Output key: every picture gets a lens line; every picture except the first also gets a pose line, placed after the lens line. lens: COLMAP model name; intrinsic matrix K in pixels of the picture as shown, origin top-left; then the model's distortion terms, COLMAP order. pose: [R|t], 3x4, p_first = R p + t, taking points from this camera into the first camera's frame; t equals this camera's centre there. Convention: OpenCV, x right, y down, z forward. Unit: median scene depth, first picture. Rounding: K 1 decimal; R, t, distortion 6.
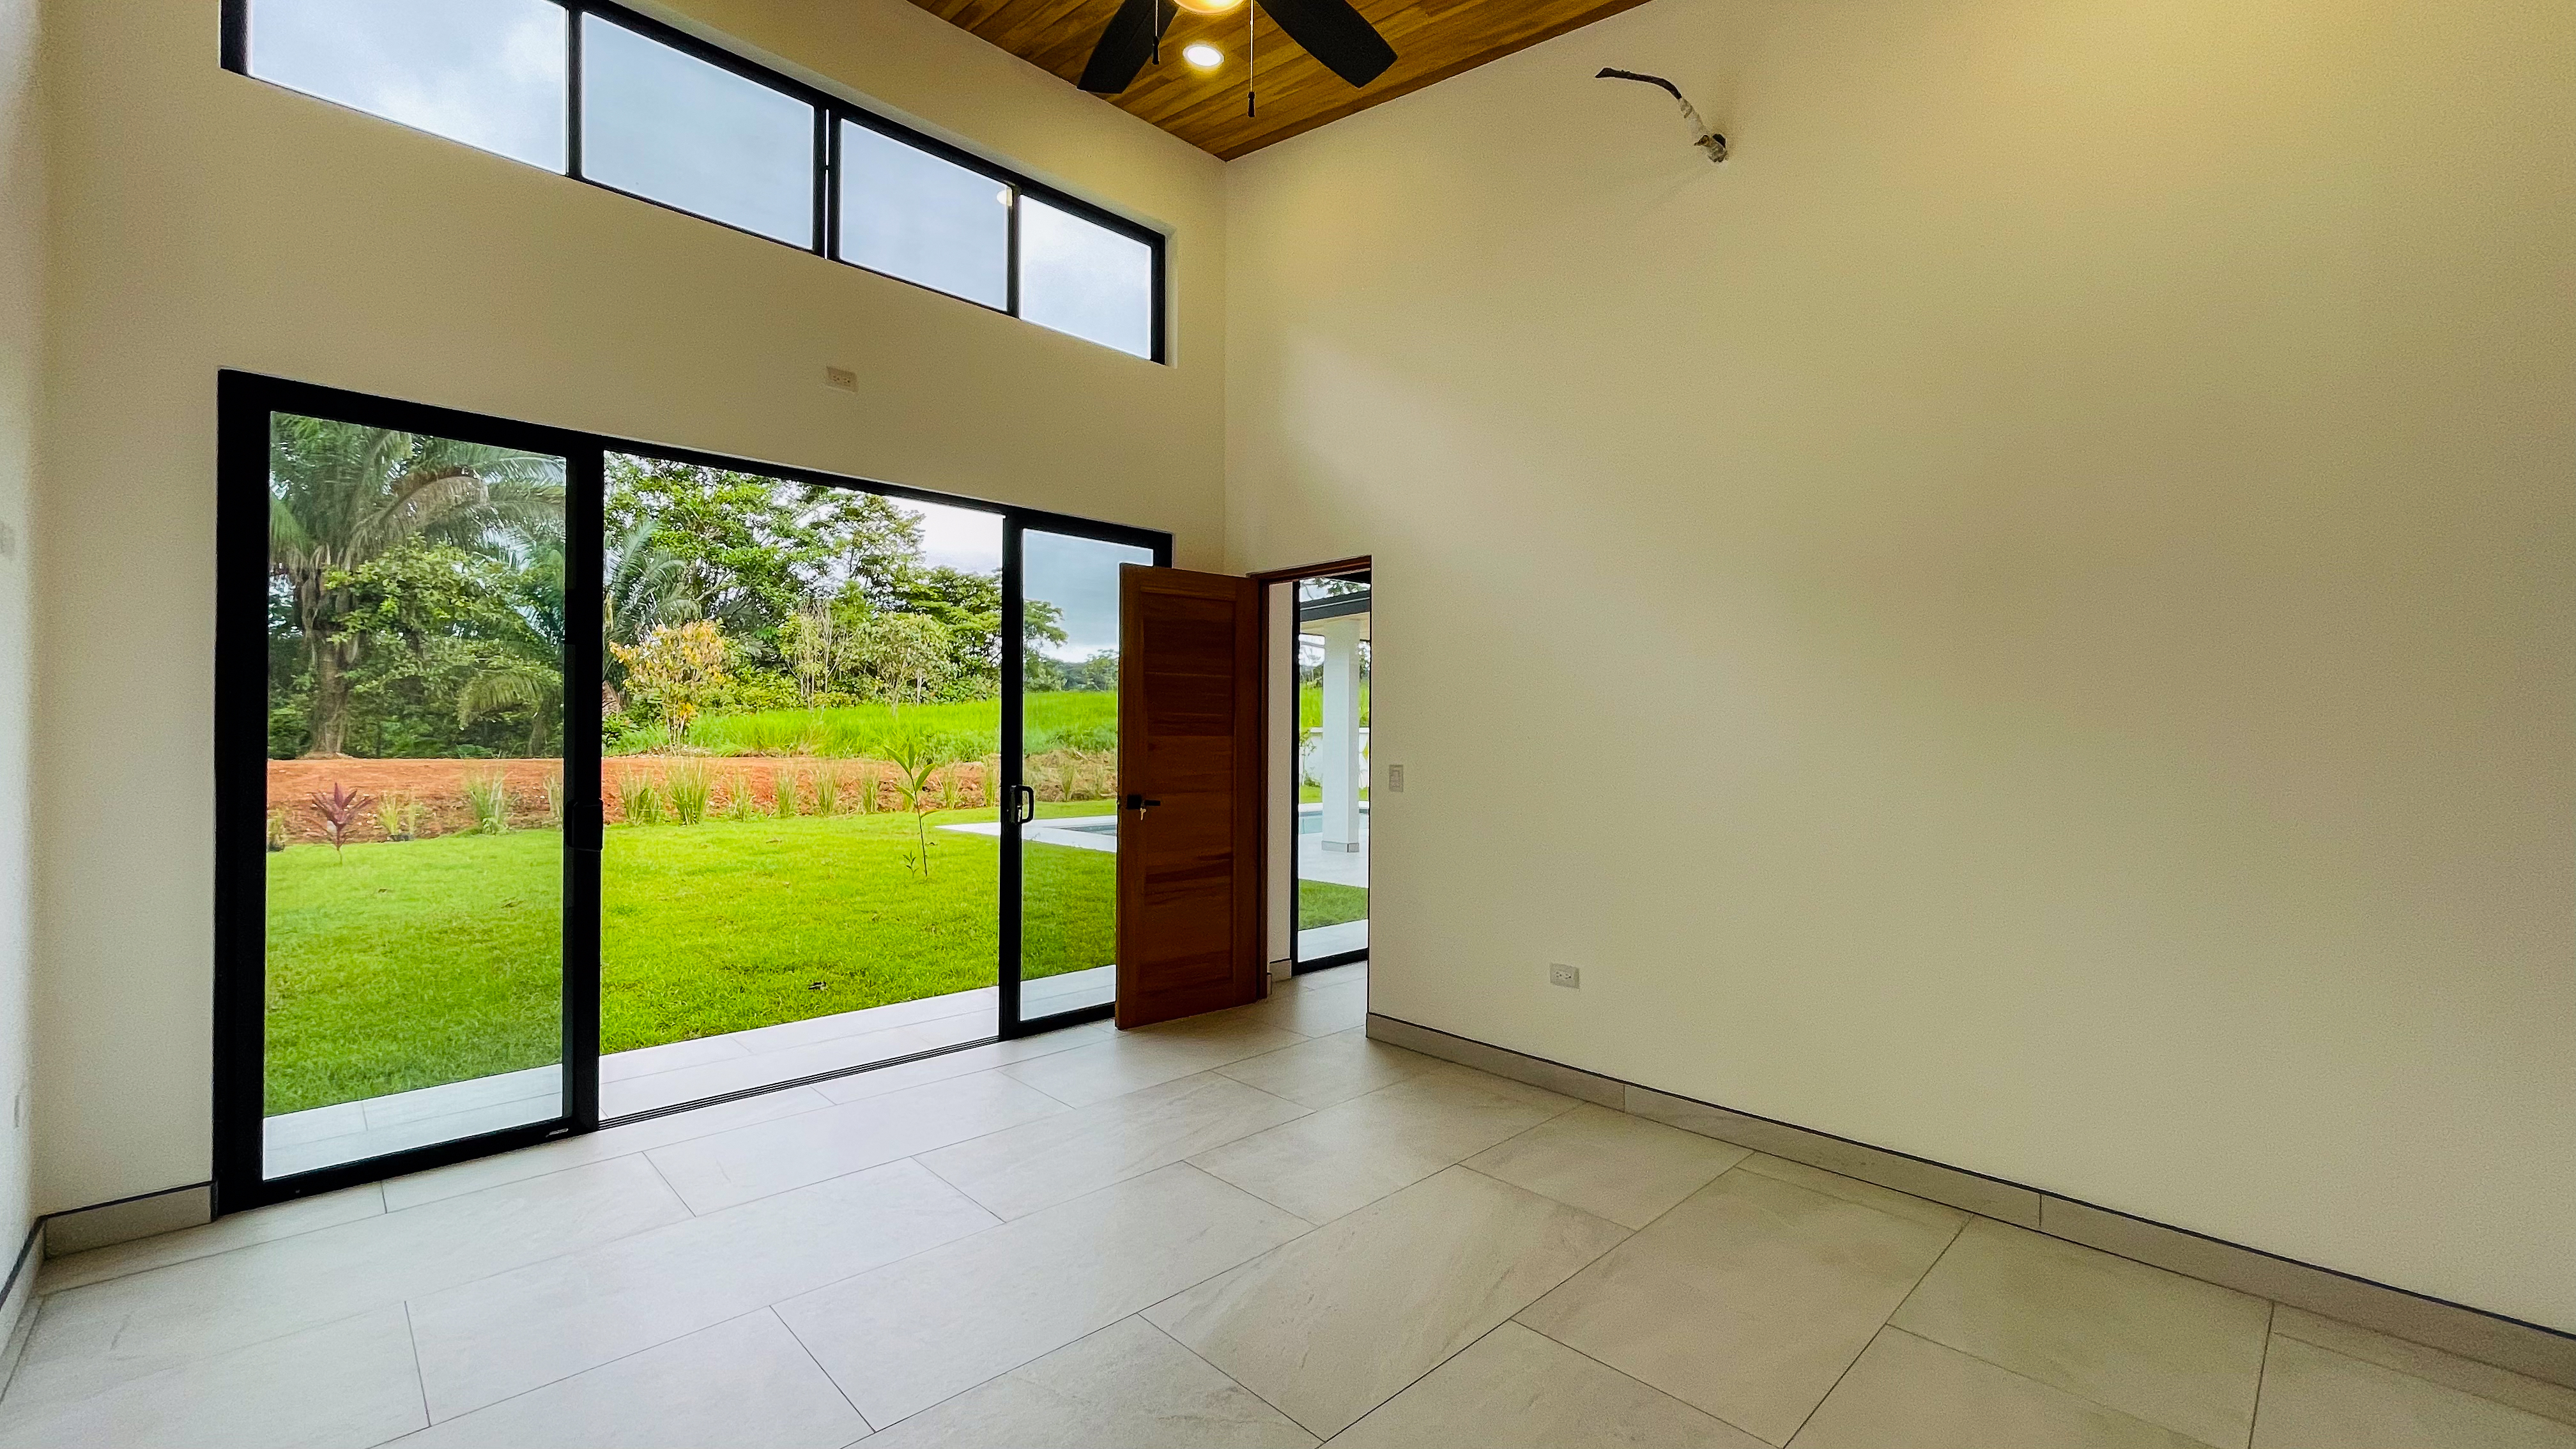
lens RADIAL K [[1050.4, 0, 1267.8], [0, 1050.4, 727.4], [0, 0, 1]] dist [0.019615, 0.000206]
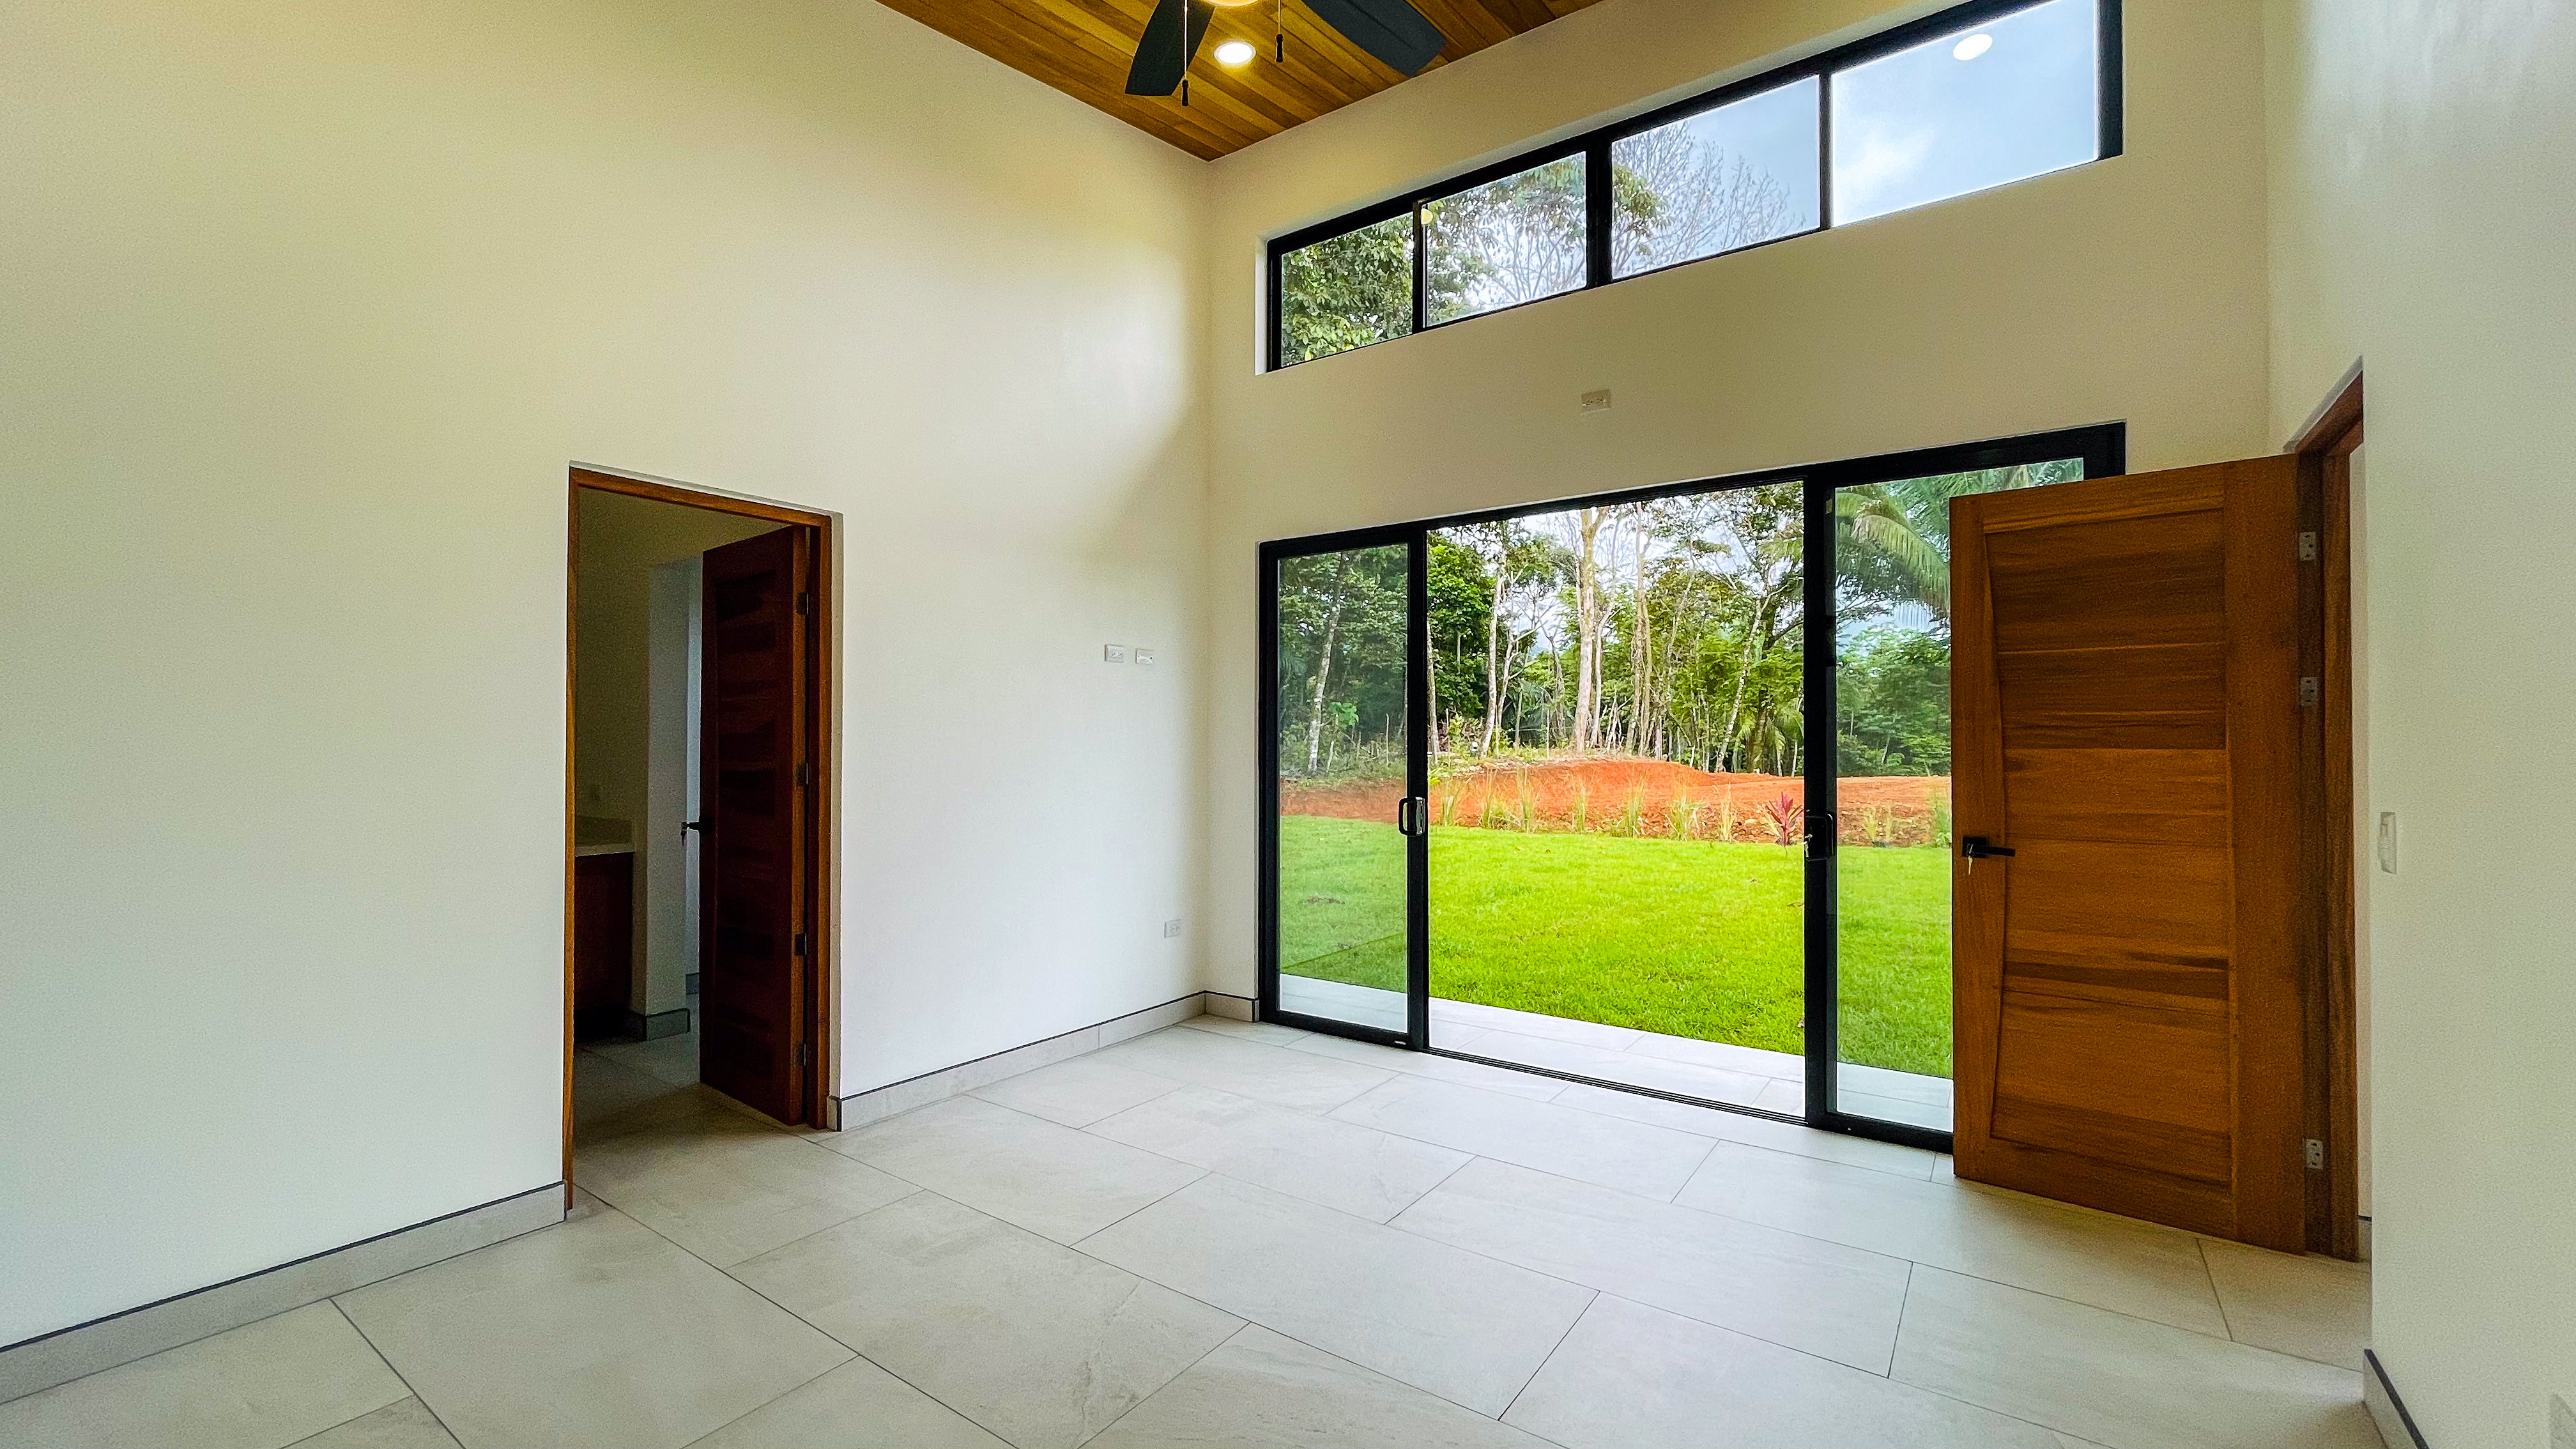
lens RADIAL K [[1037.4, 0, 1283.0], [0, 1037.4, 734.9], [0, 0, 1]] dist [-0.001343, 0.000126]
pose [[0.198647, -0.018376, -0.979899, 0.454141], [0.003670, 0.999831, -0.018005, 0.009666], [0.980064, -0.000019, 0.198681, 0.446497]]
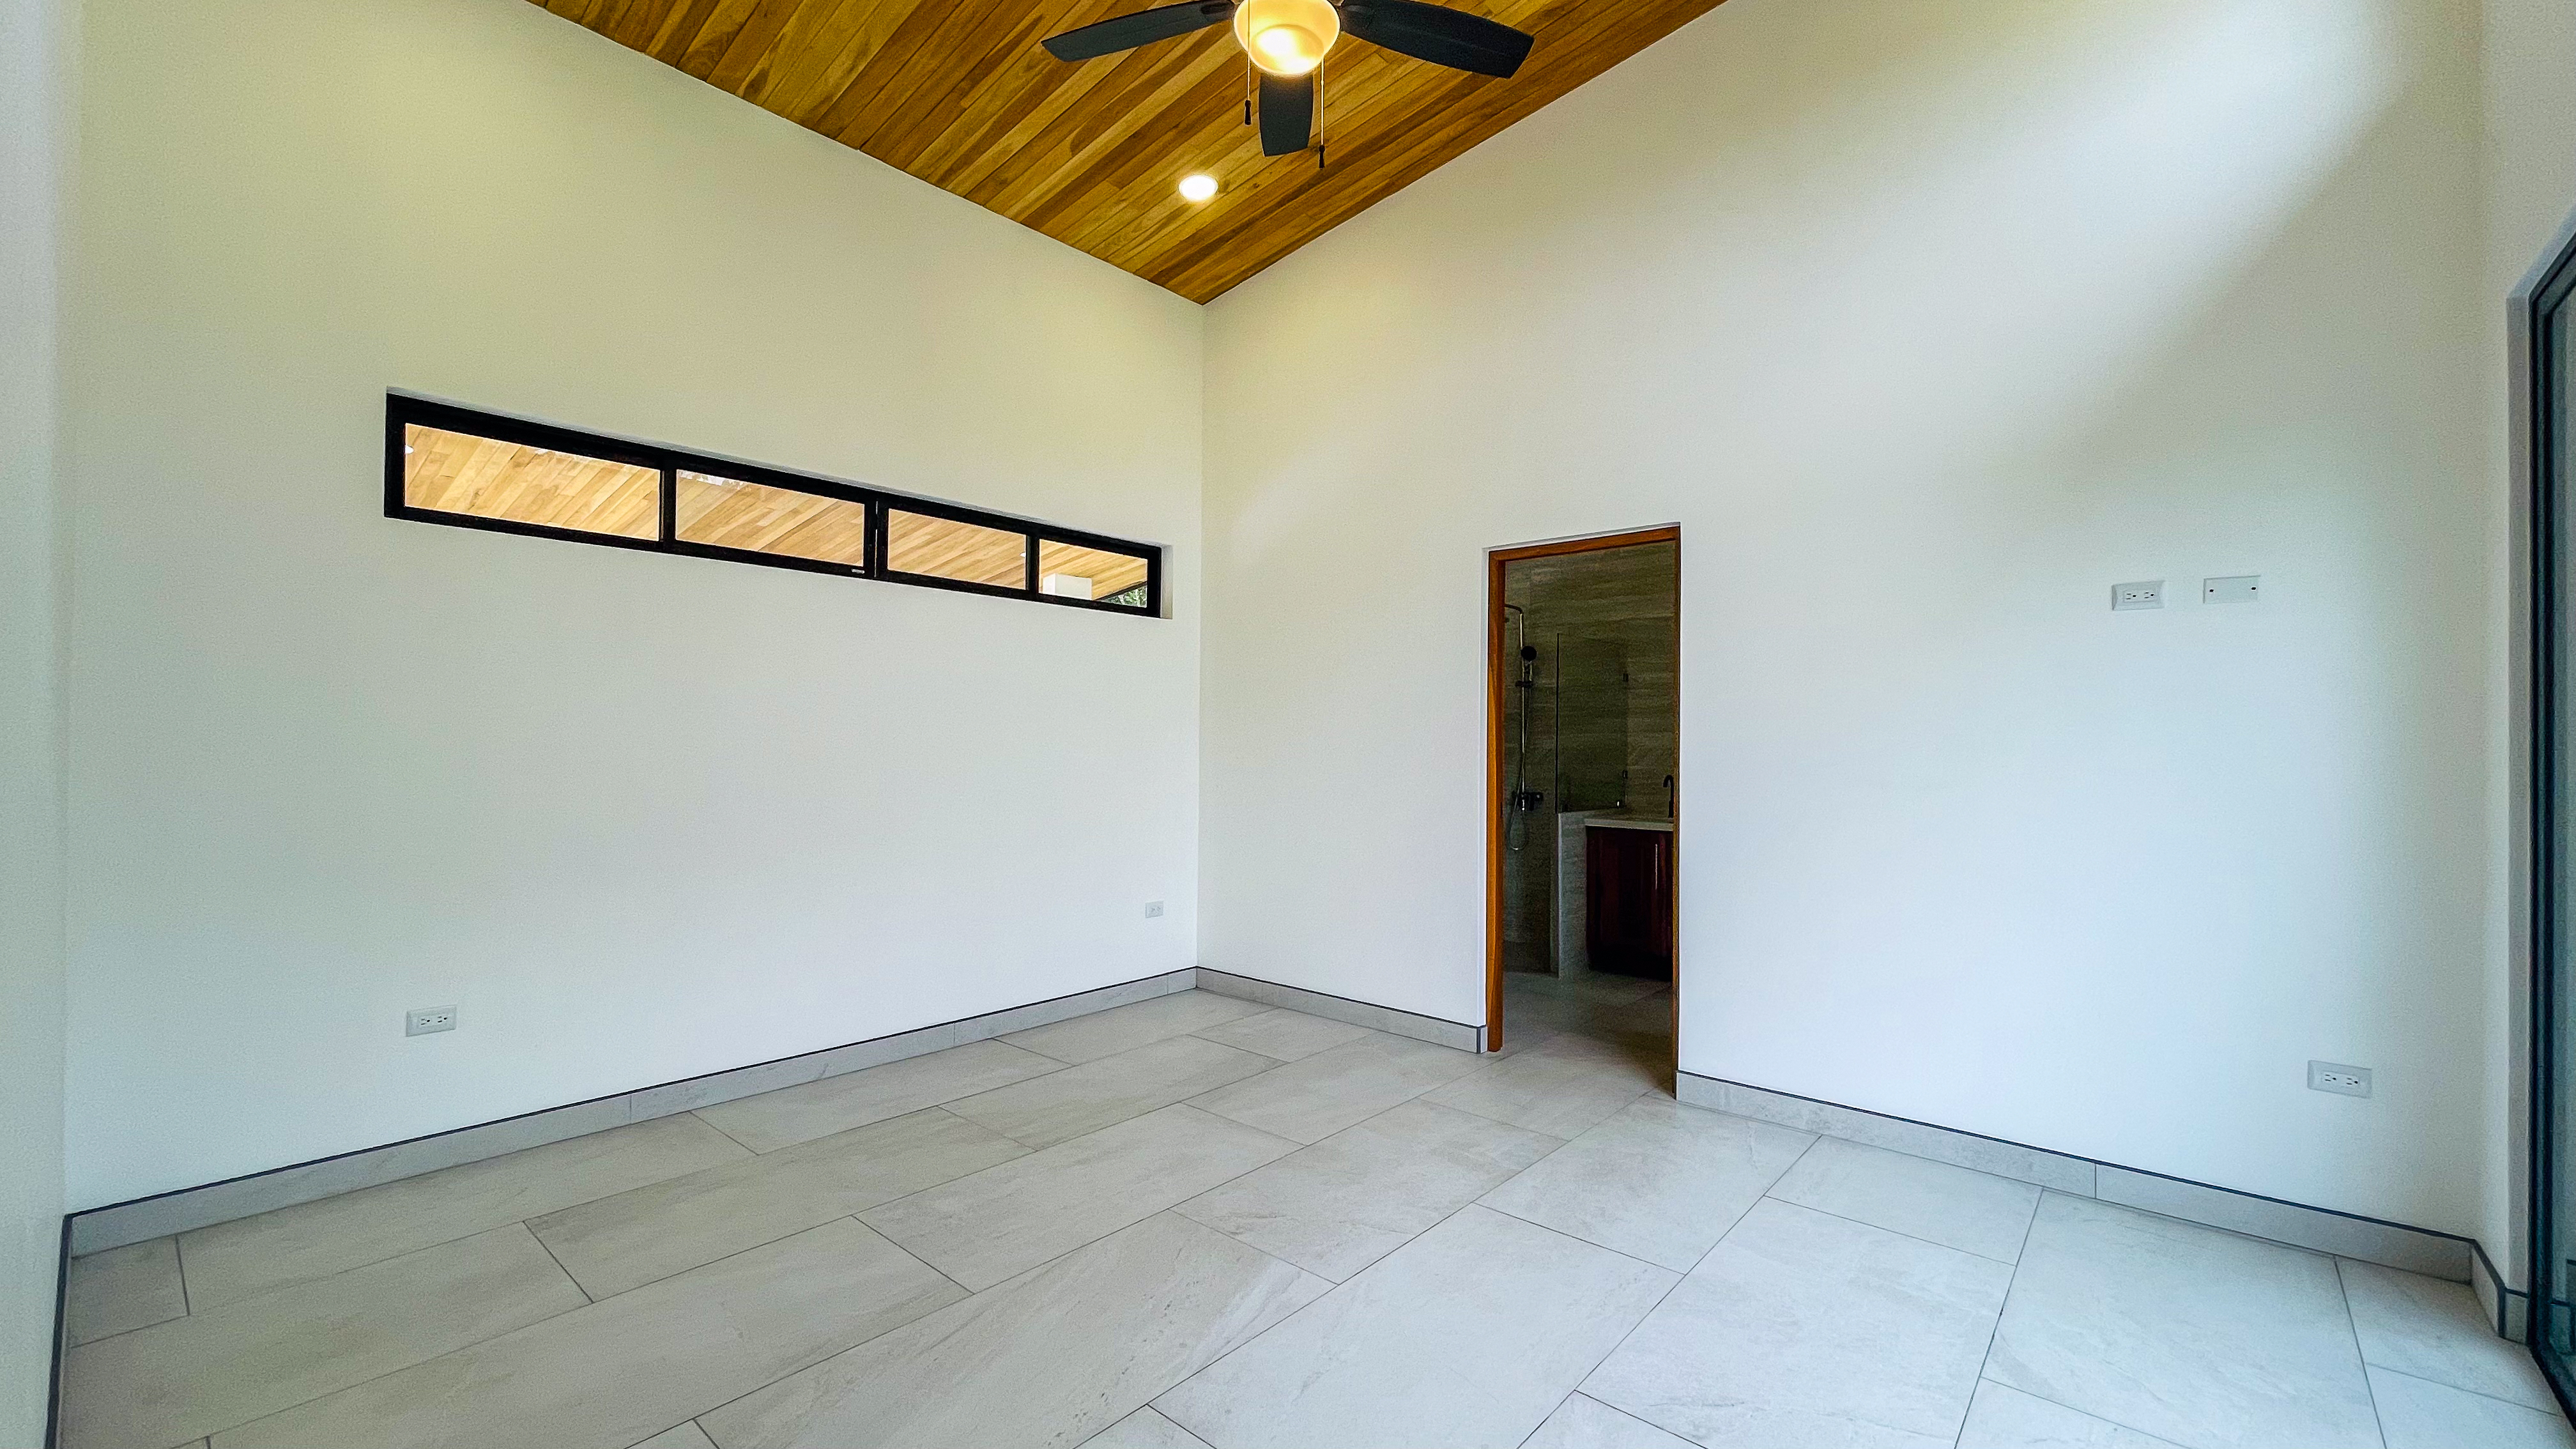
lens RADIAL K [[1037.4, 0, 1283.0], [0, 1037.4, 734.9], [0, 0, 1]] dist [-0.001343, 0.000126]
pose [[-0.995439, -0.014984, -0.094218, 0.018036], [-0.014007, 0.999841, -0.011023, 0.013418], [0.094368, -0.009653, -0.995491, 1.075129]]
